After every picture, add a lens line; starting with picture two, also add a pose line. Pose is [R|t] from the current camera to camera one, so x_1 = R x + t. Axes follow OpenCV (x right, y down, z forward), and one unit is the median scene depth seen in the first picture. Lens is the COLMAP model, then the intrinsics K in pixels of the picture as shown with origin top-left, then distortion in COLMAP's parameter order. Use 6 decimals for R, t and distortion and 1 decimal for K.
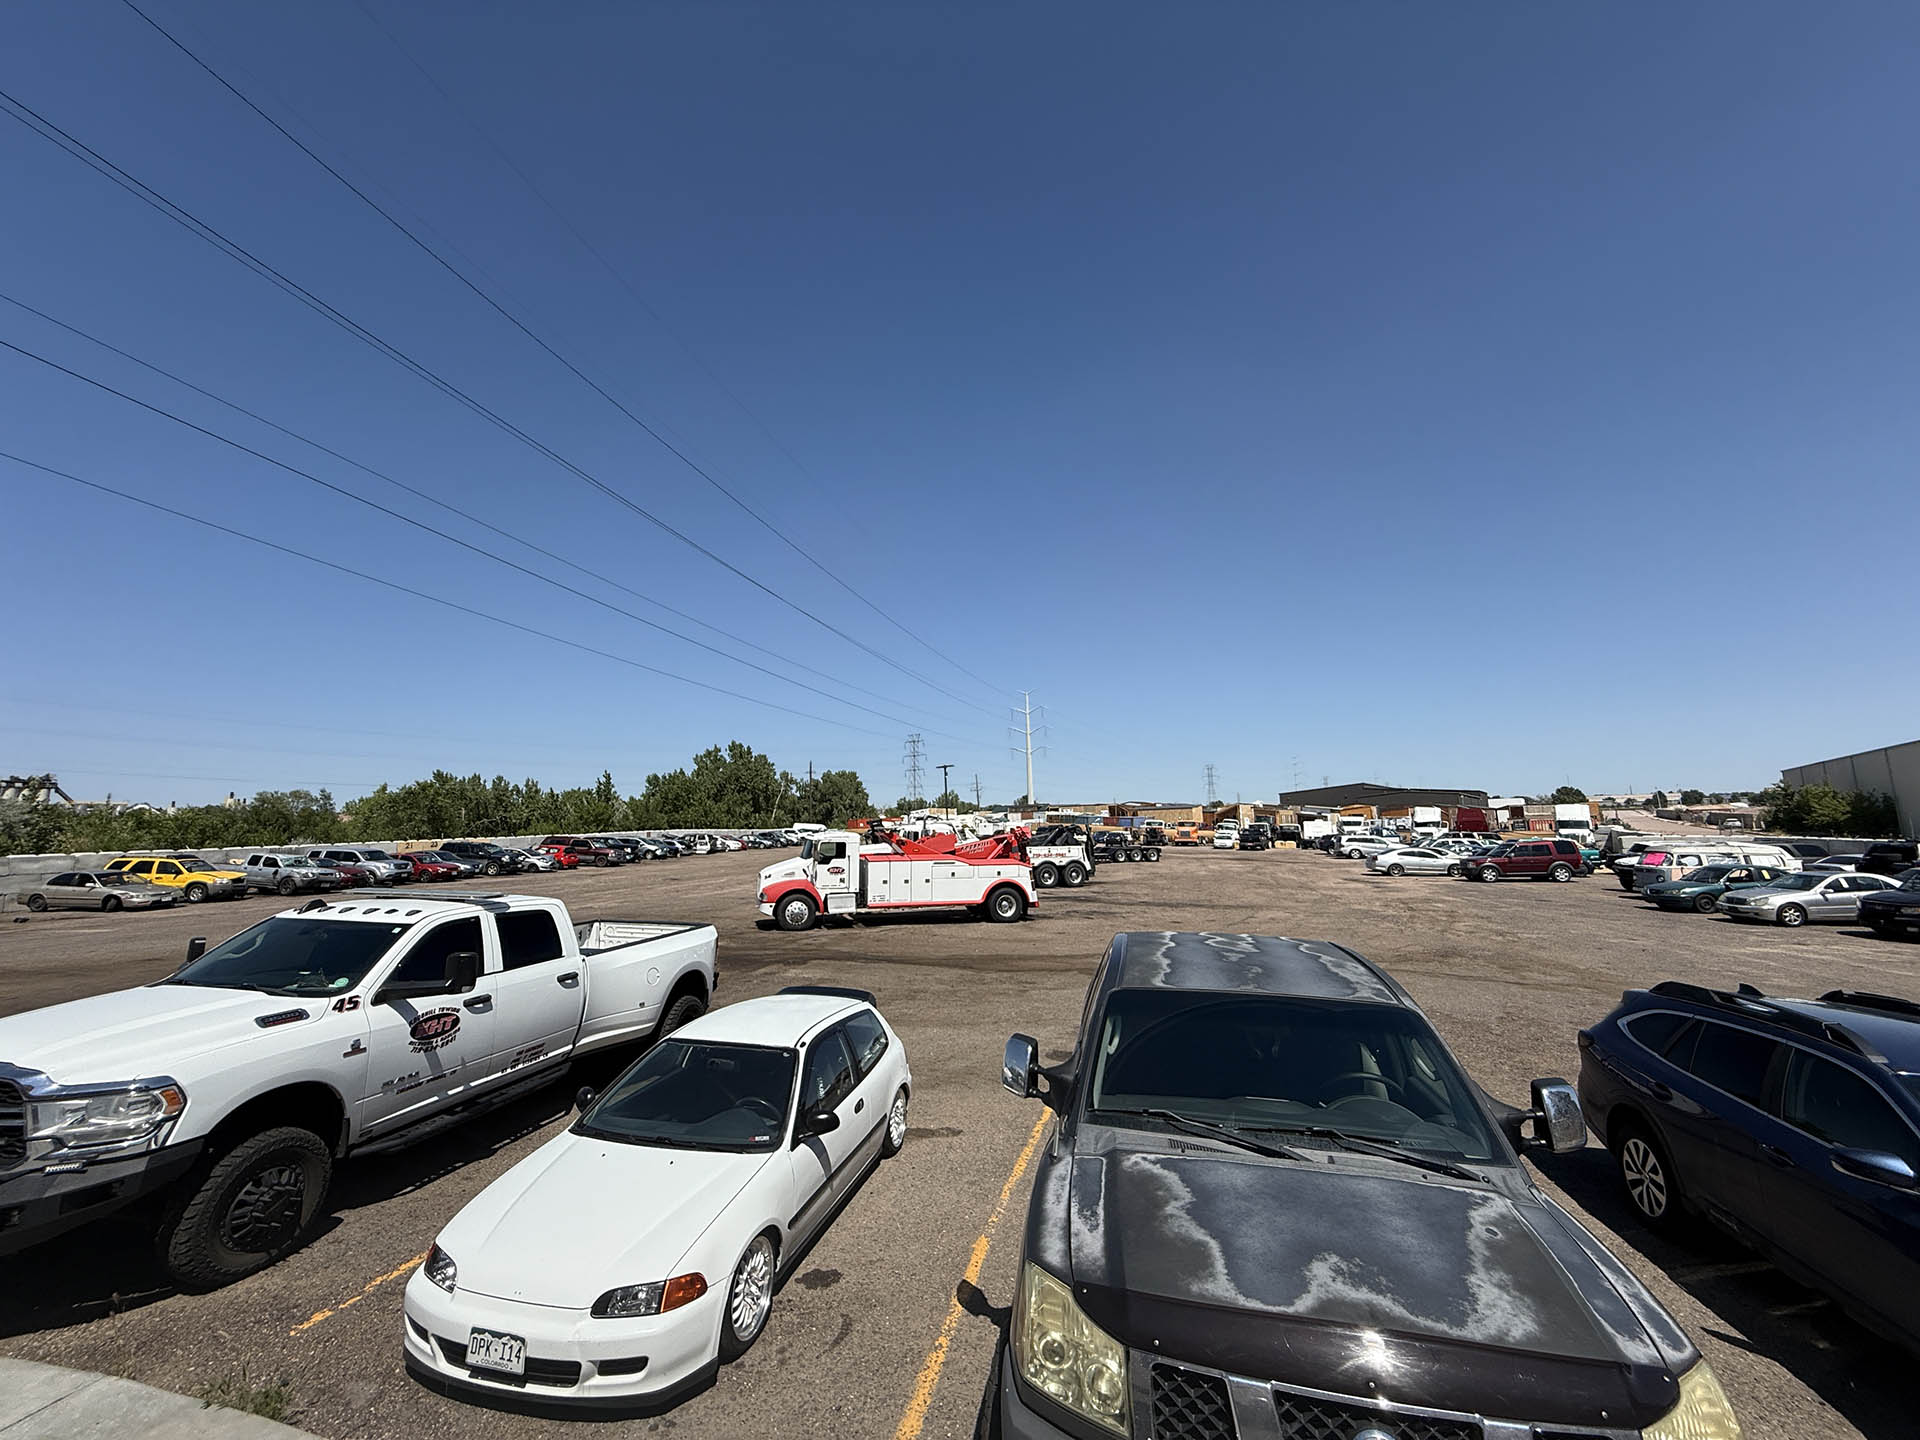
lens RADIAL K [[769.9, 0, 960.0], [0, 769.9, 720.0], [0, 0, 1]] dist [-0.000993, -0.000288]
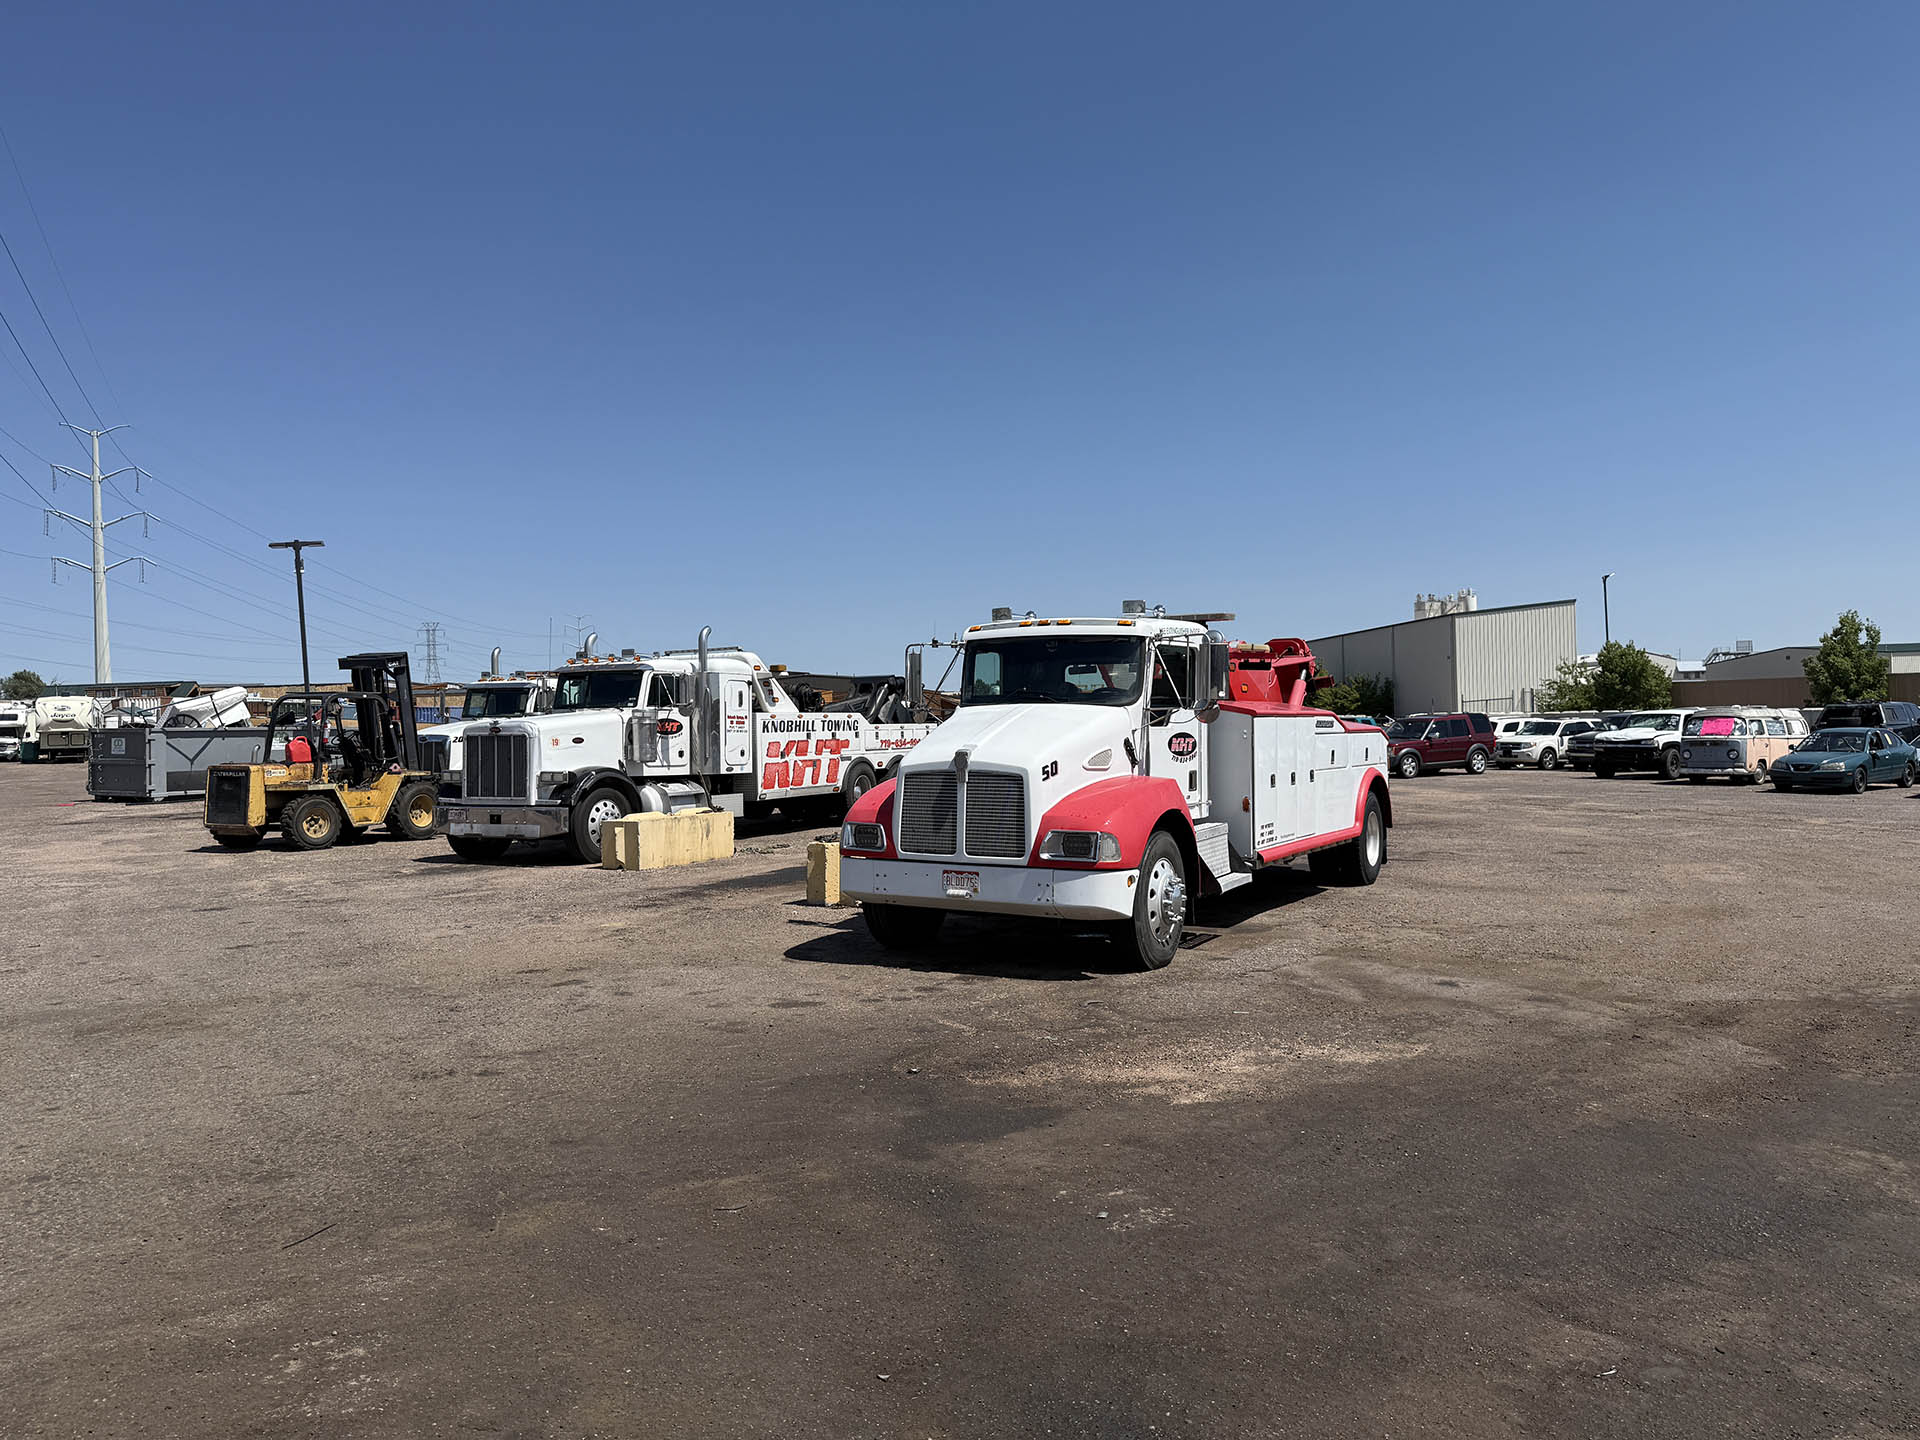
lens RADIAL K [[1336.6, 0, 960.0], [0, 1336.6, 720.0], [0, 0, 1]] dist [0.069355, -0.166501]
pose [[0.746841, 0.002745, 0.664997, -0.376303], [-0.082523, 0.992645, 0.088582, 0.100607], [-0.659863, -0.121034, 0.741574, 0.464473]]
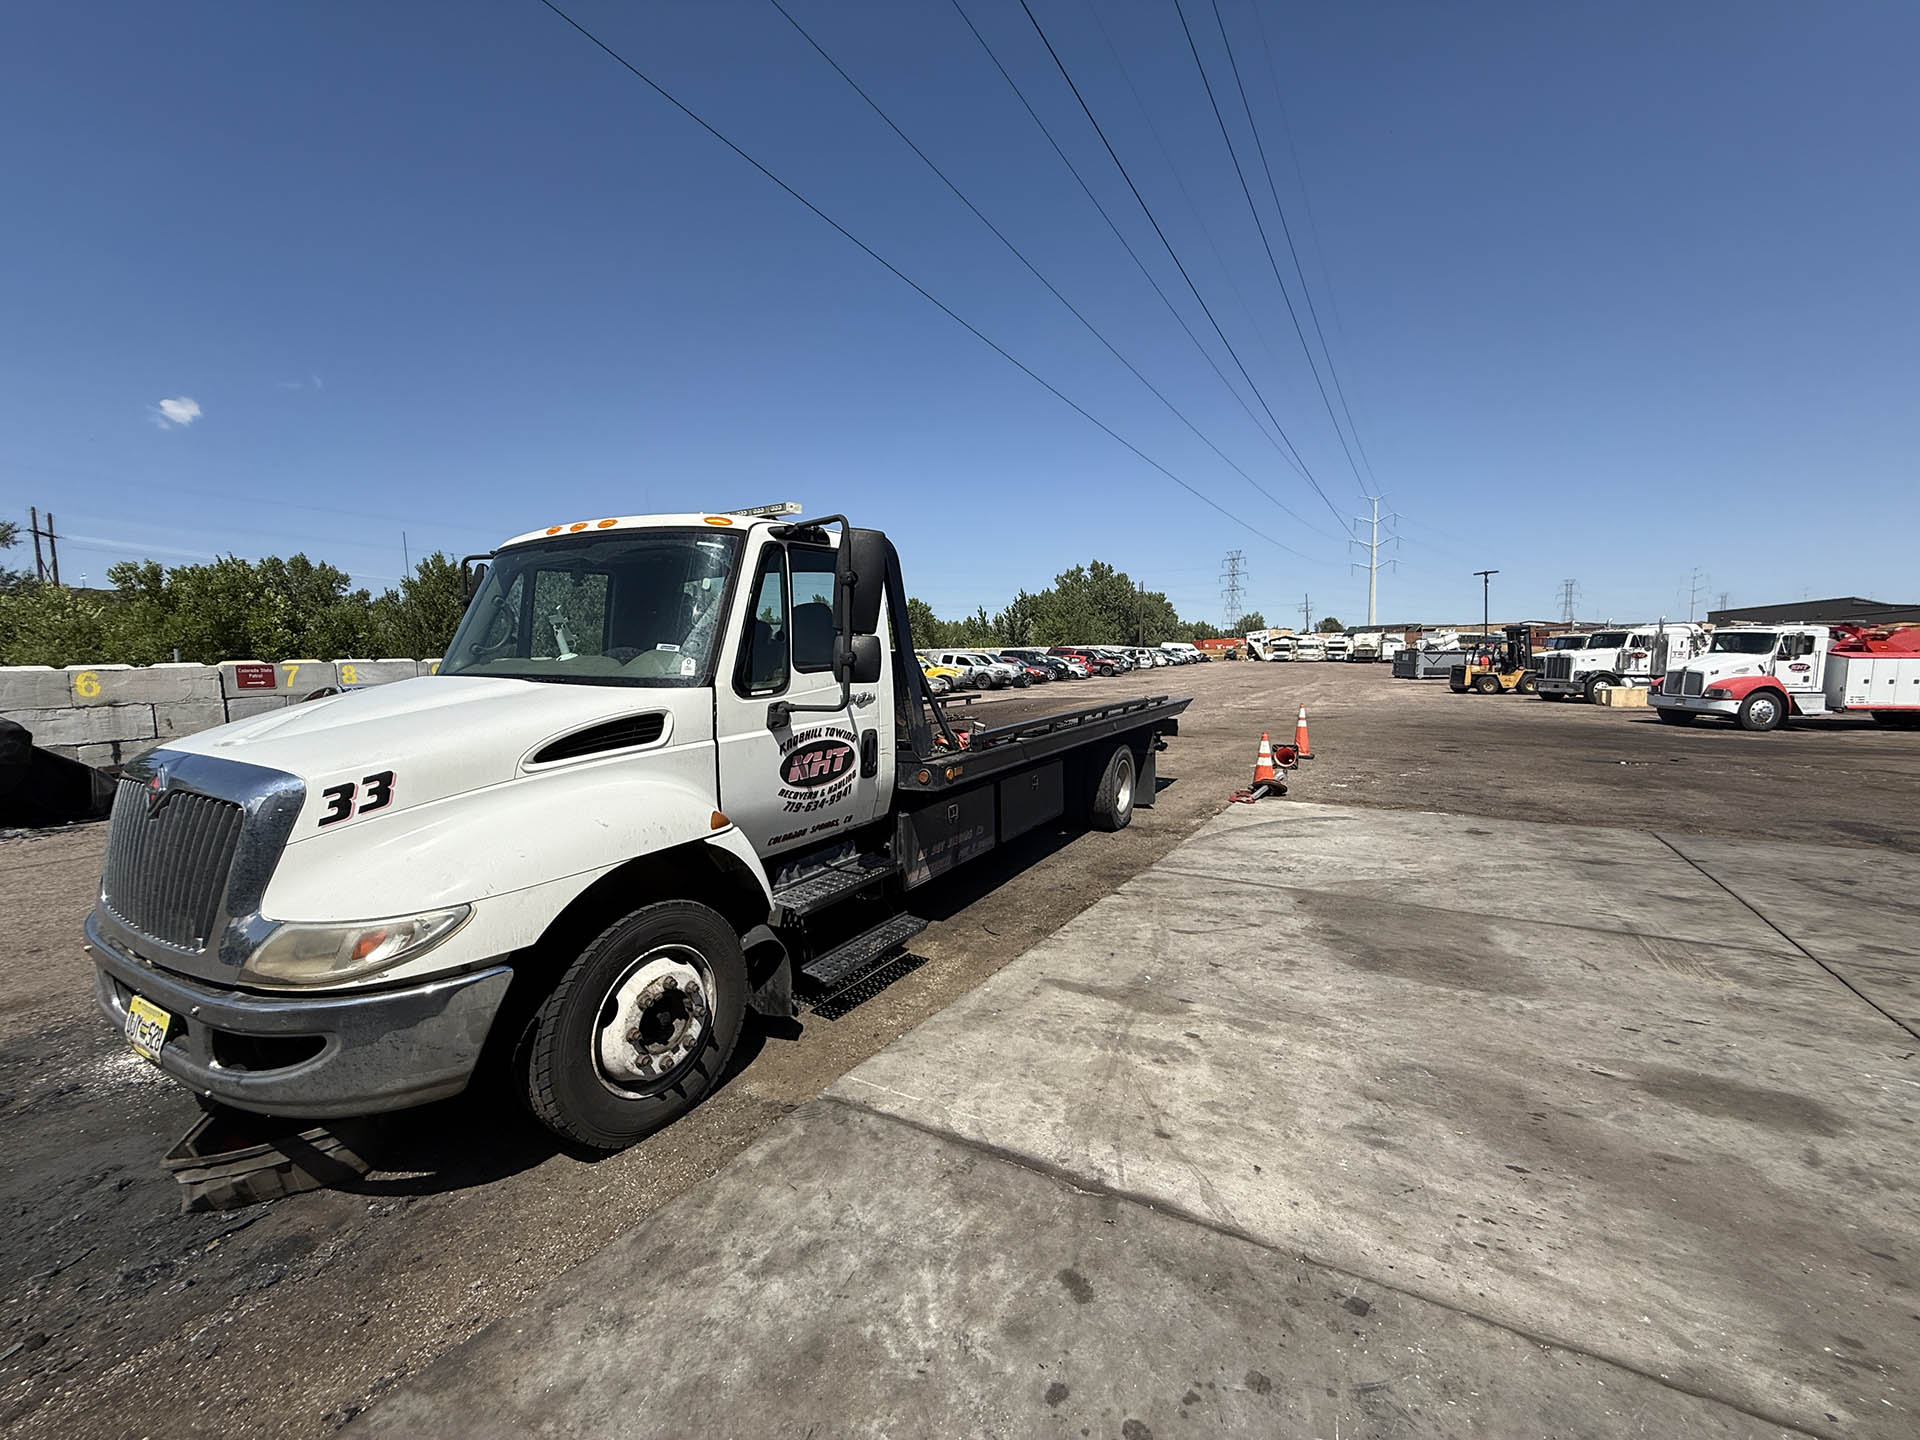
lens RADIAL K [[769.9, 0, 960.0], [0, 769.9, 720.0], [0, 0, 1]] dist [-0.000993, -0.000288]
pose [[0.950510, 0.036081, -0.308592, -0.545022], [0.033930, 0.975239, 0.218537, 0.019236], [0.308836, -0.218192, 0.925750, -0.088629]]
